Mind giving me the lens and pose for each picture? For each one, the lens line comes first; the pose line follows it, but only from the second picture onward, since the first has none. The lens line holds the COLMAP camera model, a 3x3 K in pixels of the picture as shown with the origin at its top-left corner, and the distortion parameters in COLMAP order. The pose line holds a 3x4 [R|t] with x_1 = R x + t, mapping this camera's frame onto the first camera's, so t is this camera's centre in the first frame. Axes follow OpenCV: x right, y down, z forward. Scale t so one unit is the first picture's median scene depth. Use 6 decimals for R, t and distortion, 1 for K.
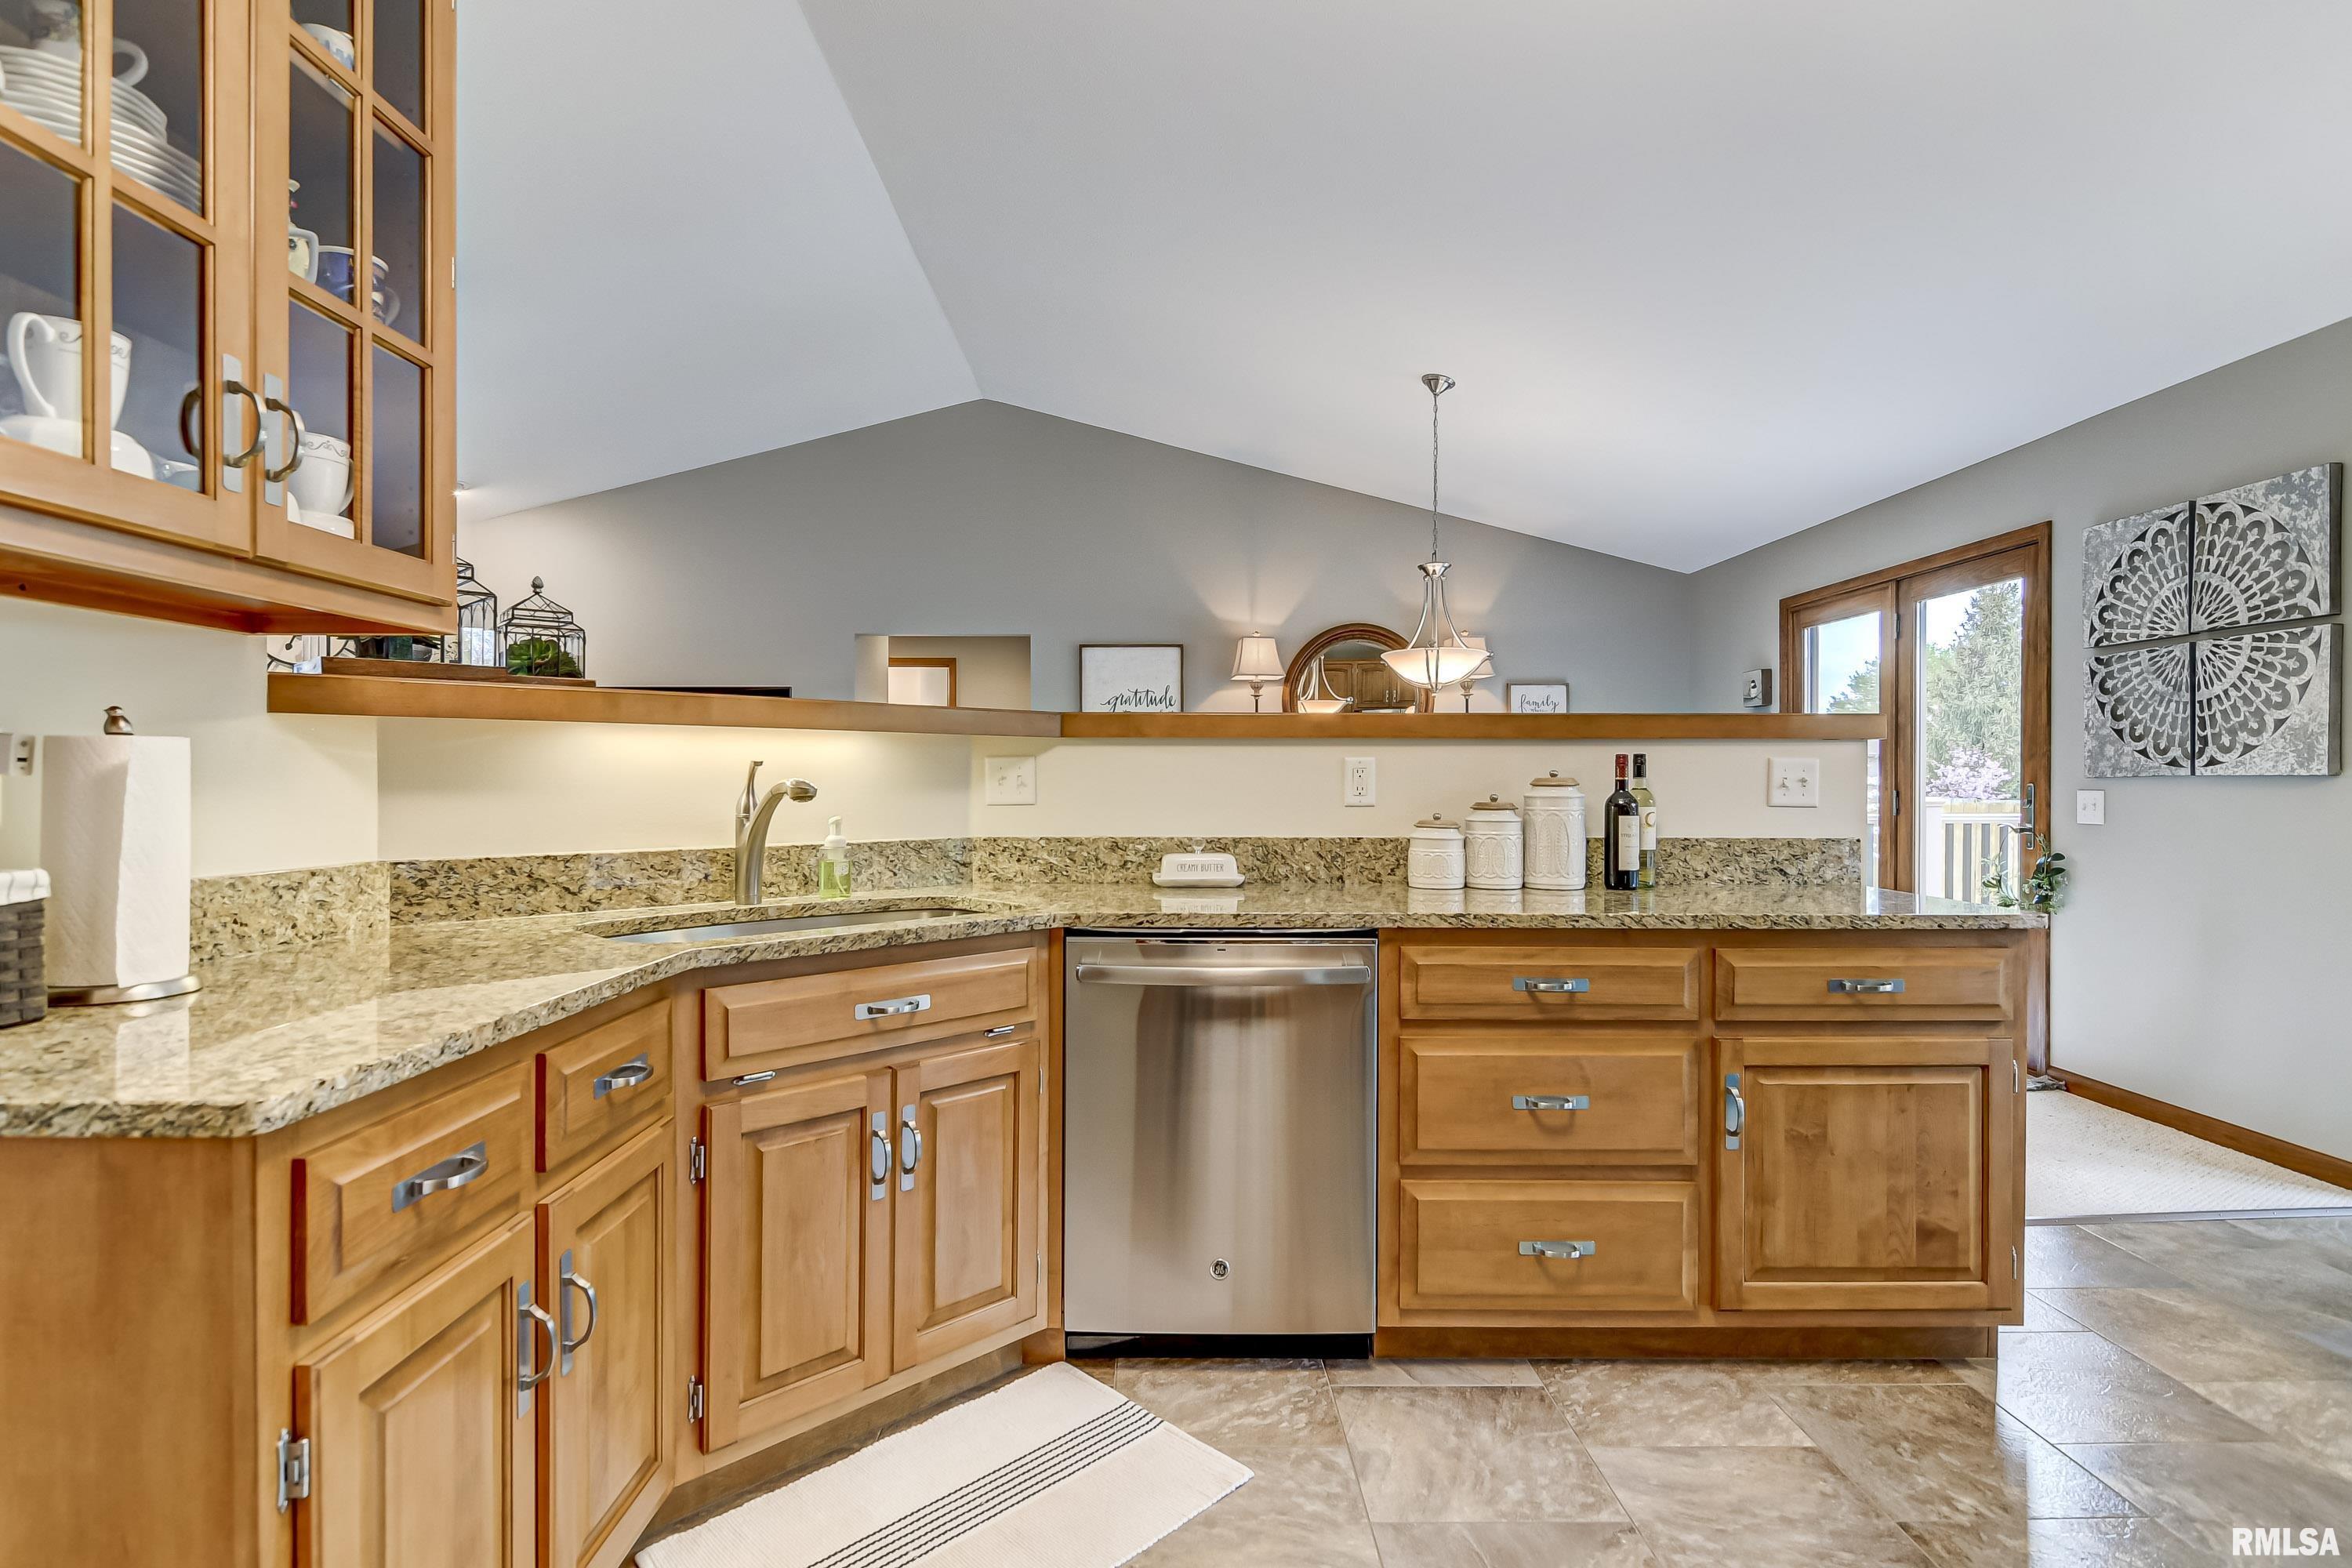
lens RADIAL K [[1153.0, 0, 1168.7], [0, 1153.0, 783.8], [0, 0, 1]] dist [0.012691, -0.010302]
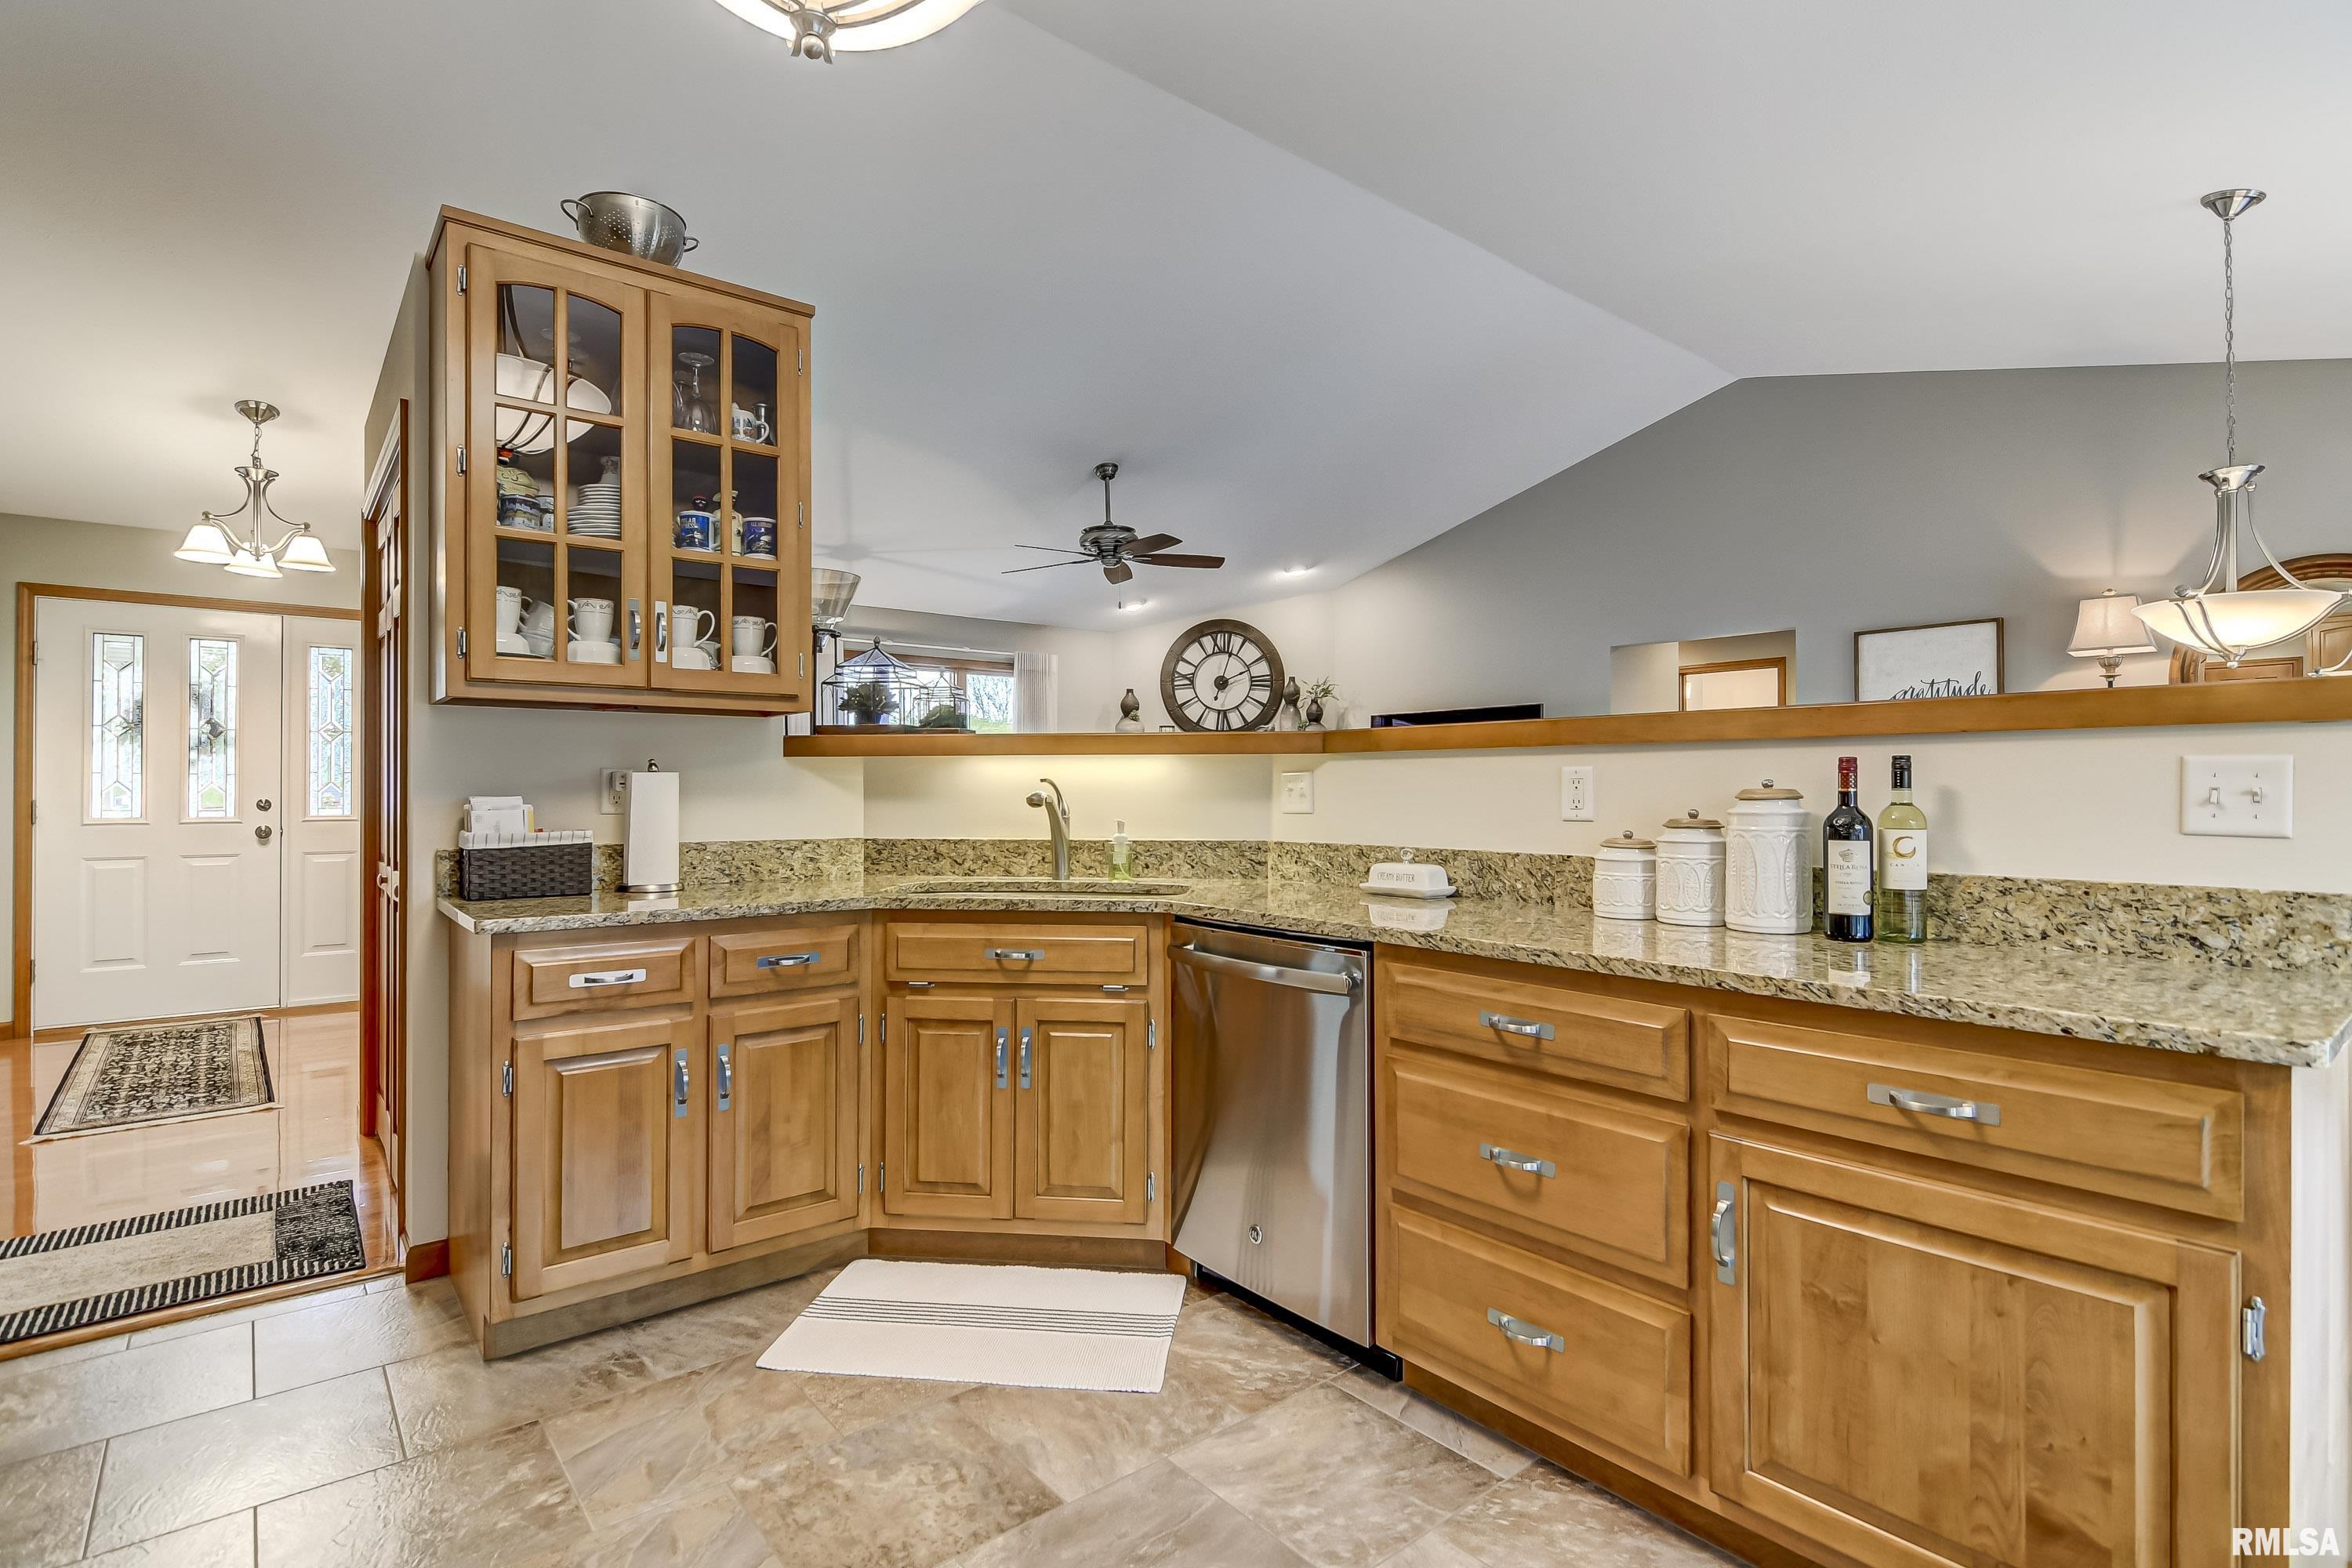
lens RADIAL K [[1125.3, 0, 1168.0], [0, 1125.3, 781.2], [0, 0, 1]] dist [0.011229, -0.010170]
pose [[0.625465, -0.007175, -0.780219, 0.551277], [-0.001804, 0.999942, -0.010642, -0.001409], [0.780250, 0.008063, 0.625415, 0.168755]]
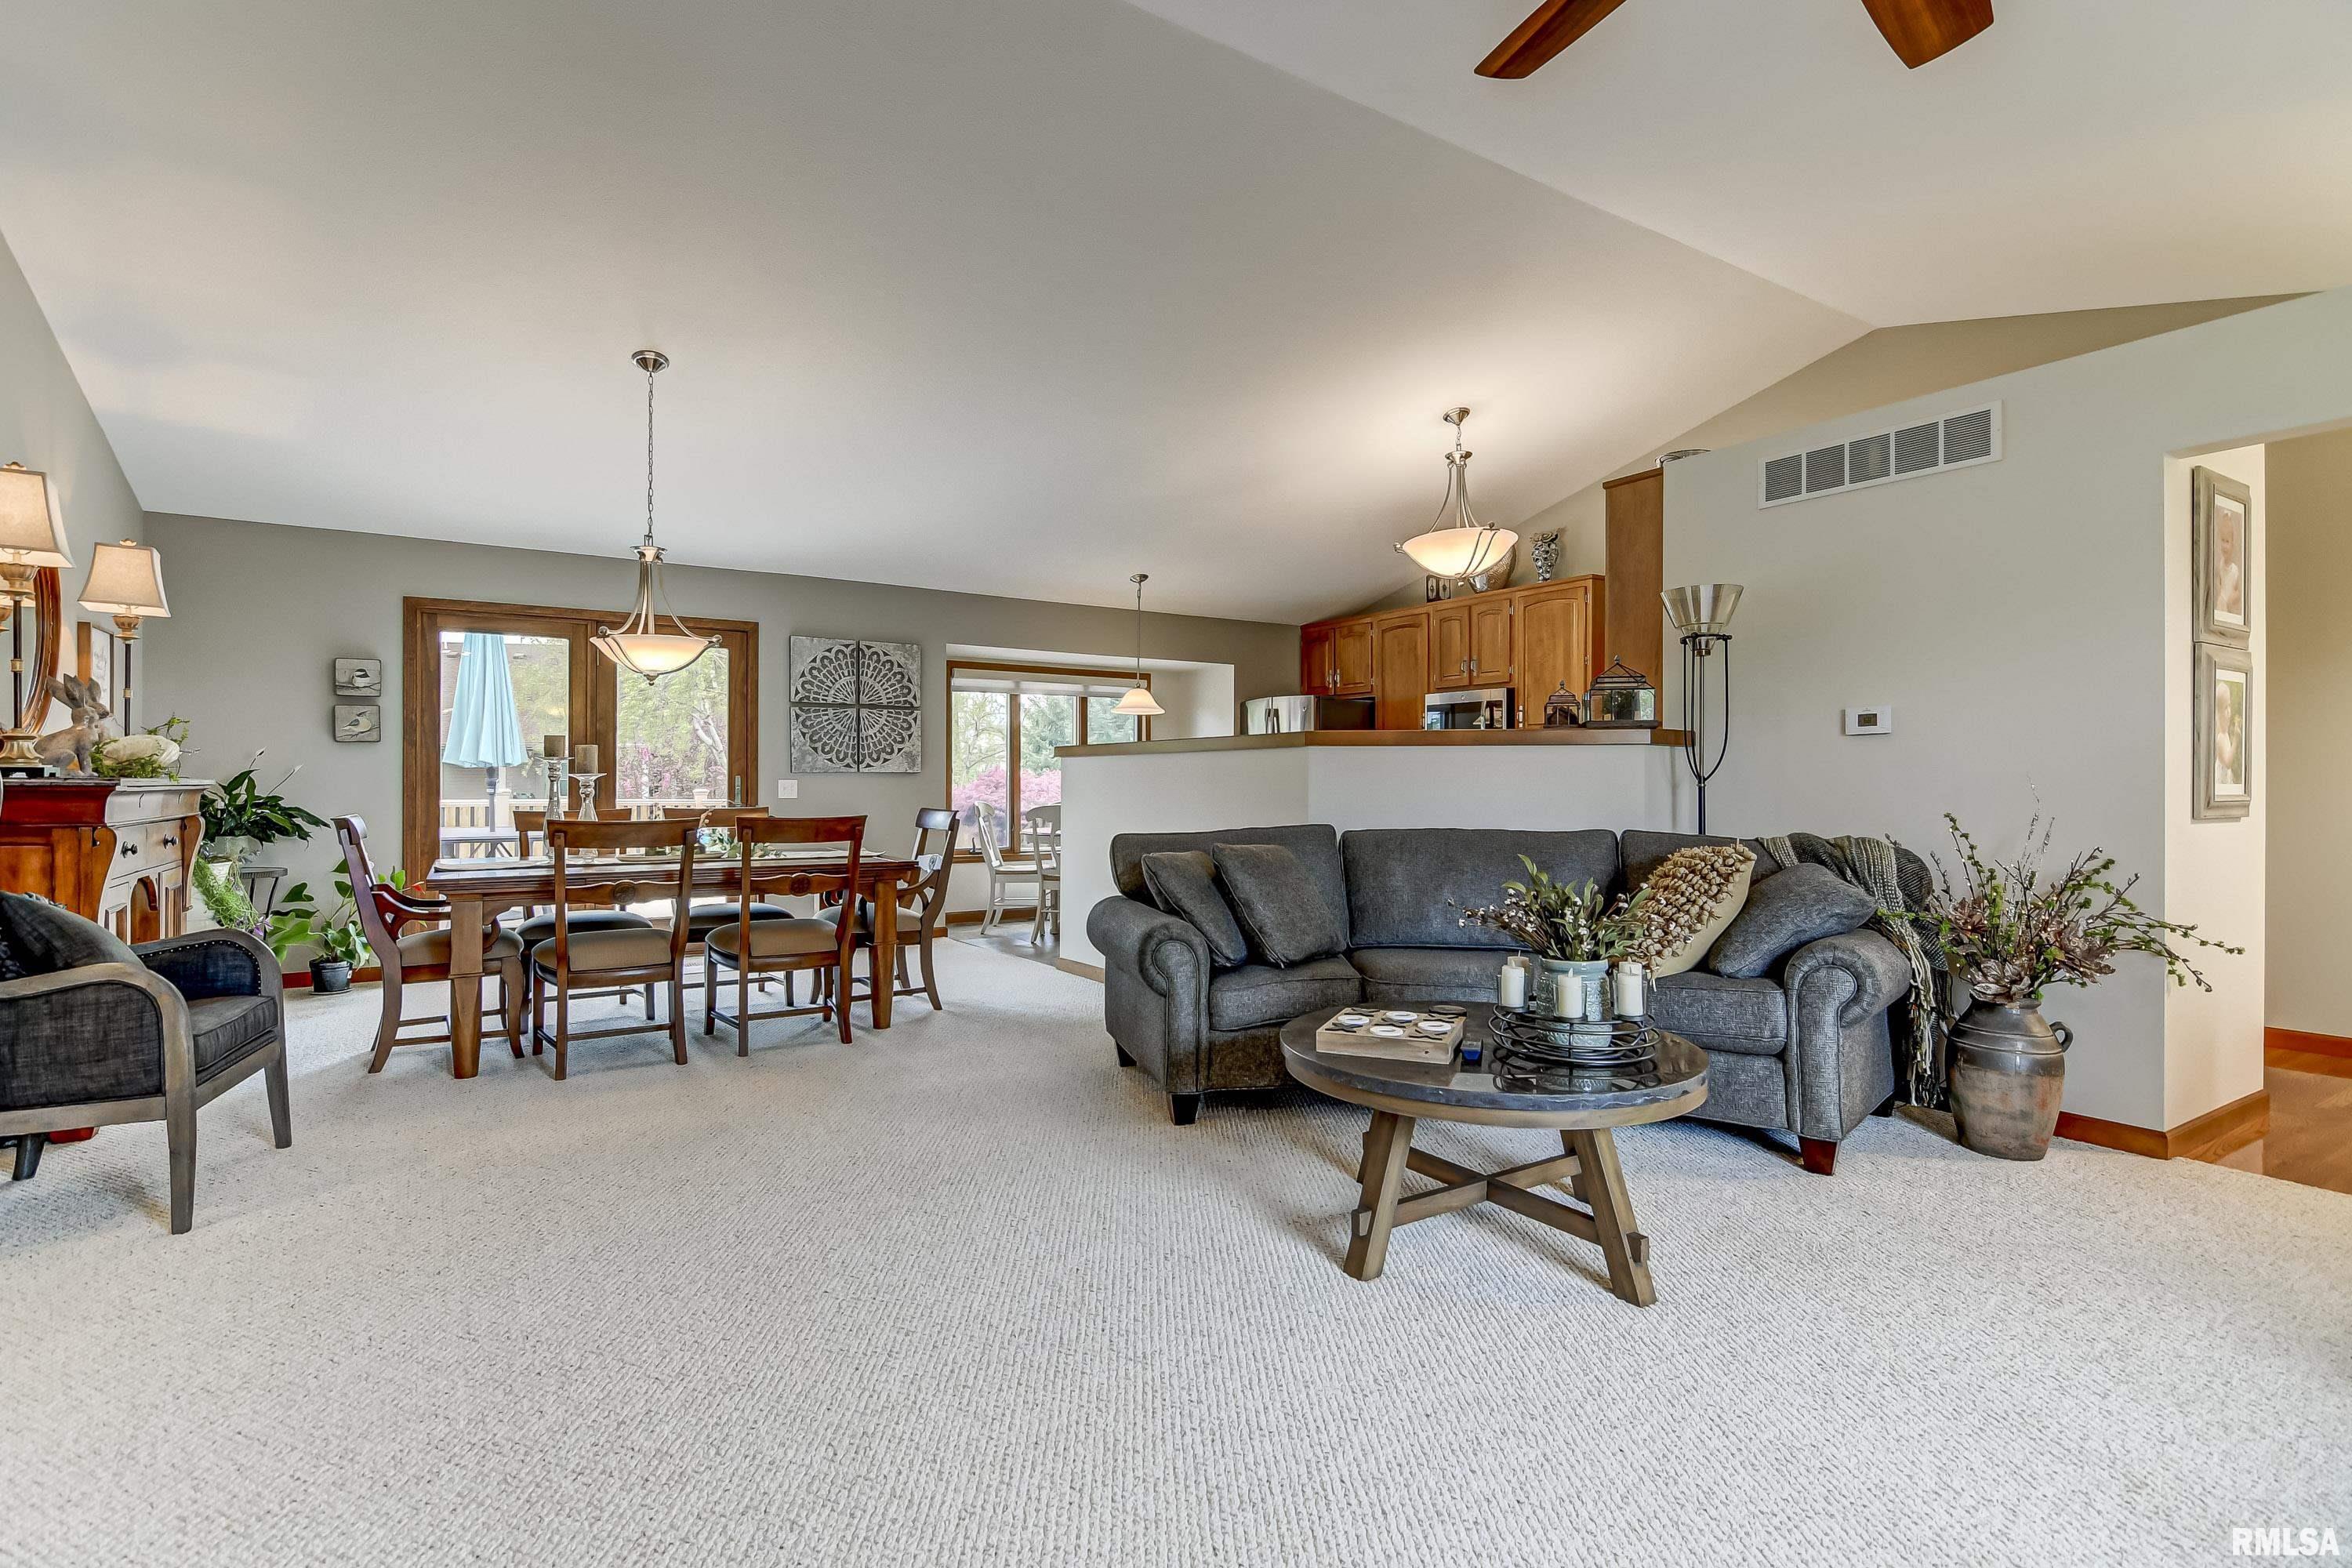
lens RADIAL K [[1125.3, 0, 1165.8], [0, 1125.3, 787.1], [0, 0, 1]] dist [0.011229, -0.010170]
pose [[-0.529413, -0.005765, 0.848345, -1.260864], [0.000304, 0.999976, 0.006986, 0.006822], [-0.848364, 0.003956, -0.529398, 1.767137]]
